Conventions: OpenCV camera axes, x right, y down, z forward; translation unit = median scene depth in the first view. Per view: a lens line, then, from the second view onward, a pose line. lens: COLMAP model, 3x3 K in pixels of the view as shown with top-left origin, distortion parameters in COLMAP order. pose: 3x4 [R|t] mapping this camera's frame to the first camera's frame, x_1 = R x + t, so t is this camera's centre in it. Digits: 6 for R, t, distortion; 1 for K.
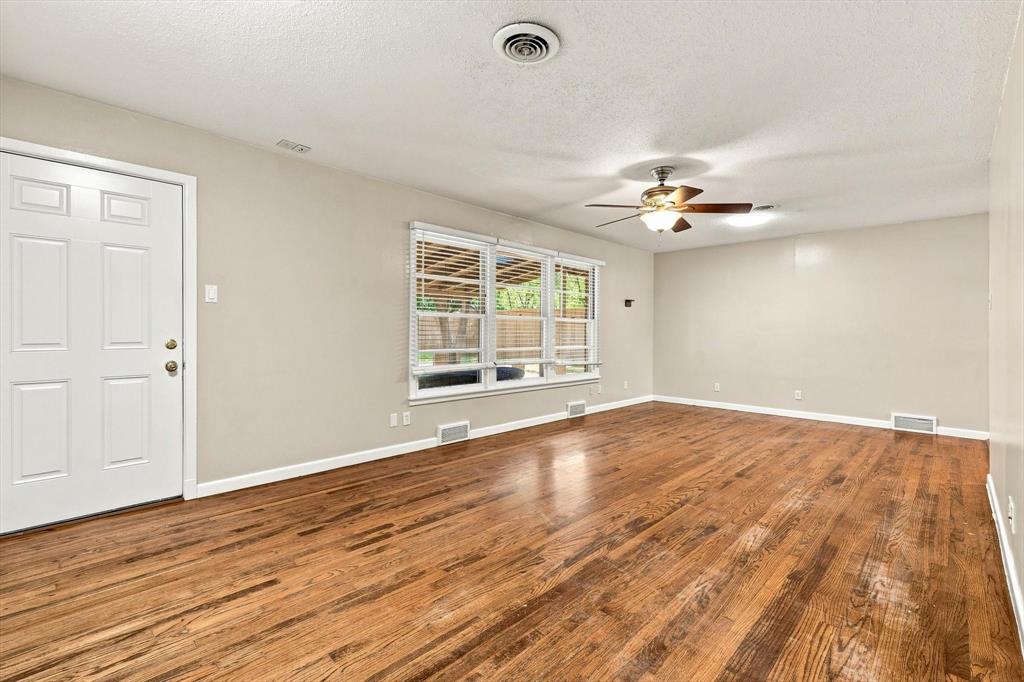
lens RADIAL K [[449.1, 0, 517.8], [0, 449.1, 331.5], [0, 0, 1]] dist [0.014057, -0.000509]
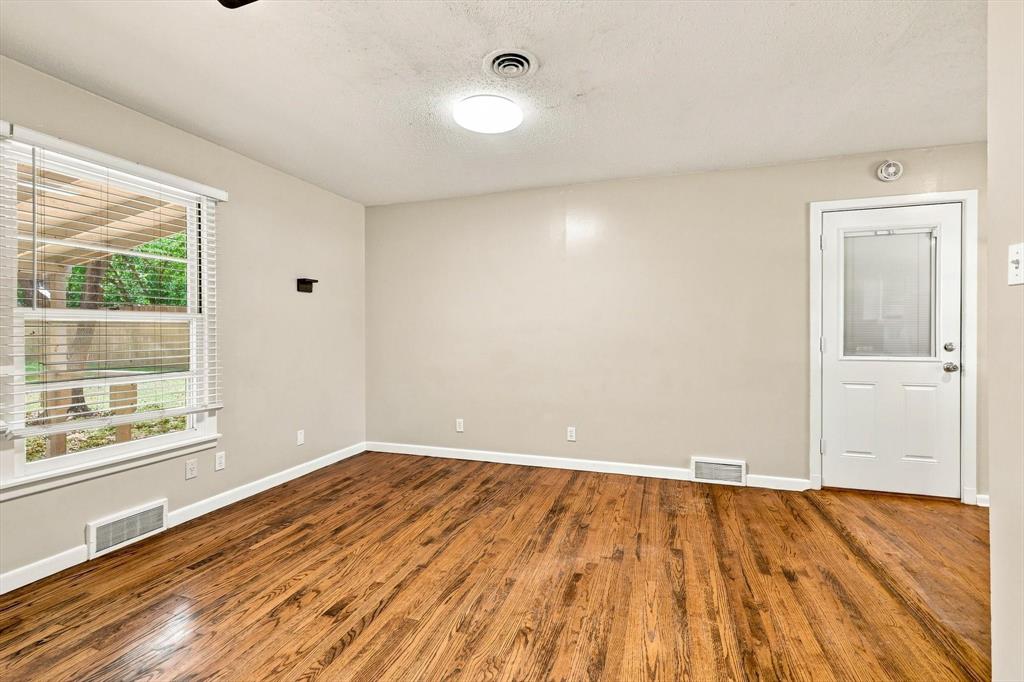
lens RADIAL K [[449.1, 0, 511.6], [0, 449.1, 337.2], [0, 0, 1]] dist [0.014057, -0.000509]
pose [[0.903020, -0.015180, 0.429331, 0.348615], [0.009516, 0.999837, 0.015336, -0.009453], [-0.429493, -0.009763, 0.903017, 0.590780]]
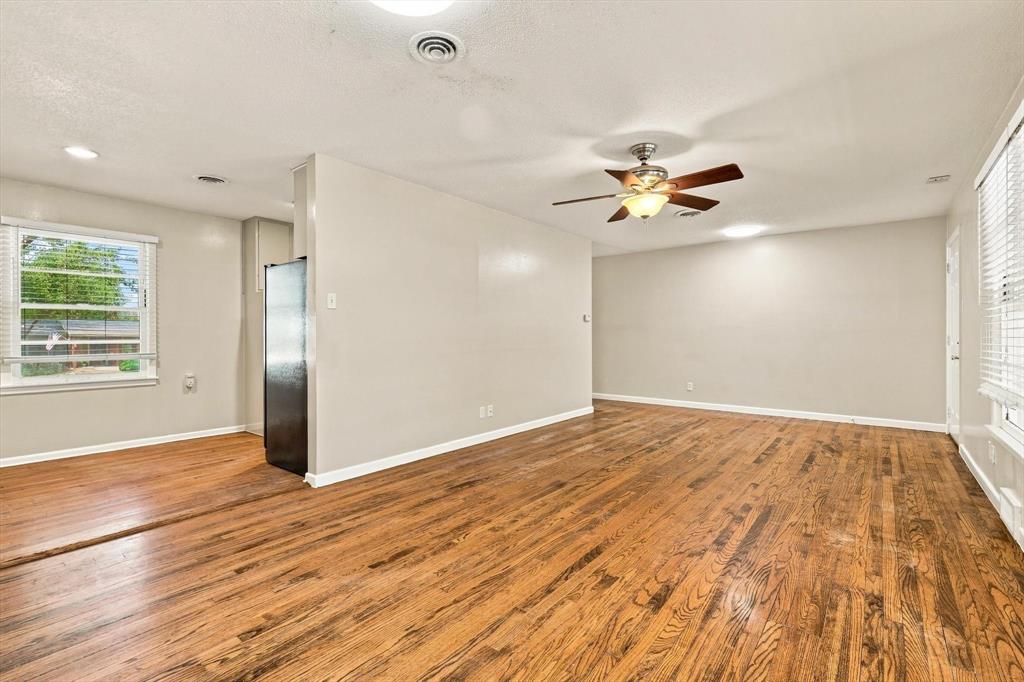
lens RADIAL K [[449.1, 0, 517.0], [0, 449.1, 335.5], [0, 0, 1]] dist [0.014057, -0.000509]
pose [[-0.995591, -0.005249, -0.093650, 0.504151], [-0.004849, 0.999978, -0.004491, 0.010510], [0.093672, -0.004017, -0.995595, 1.442326]]
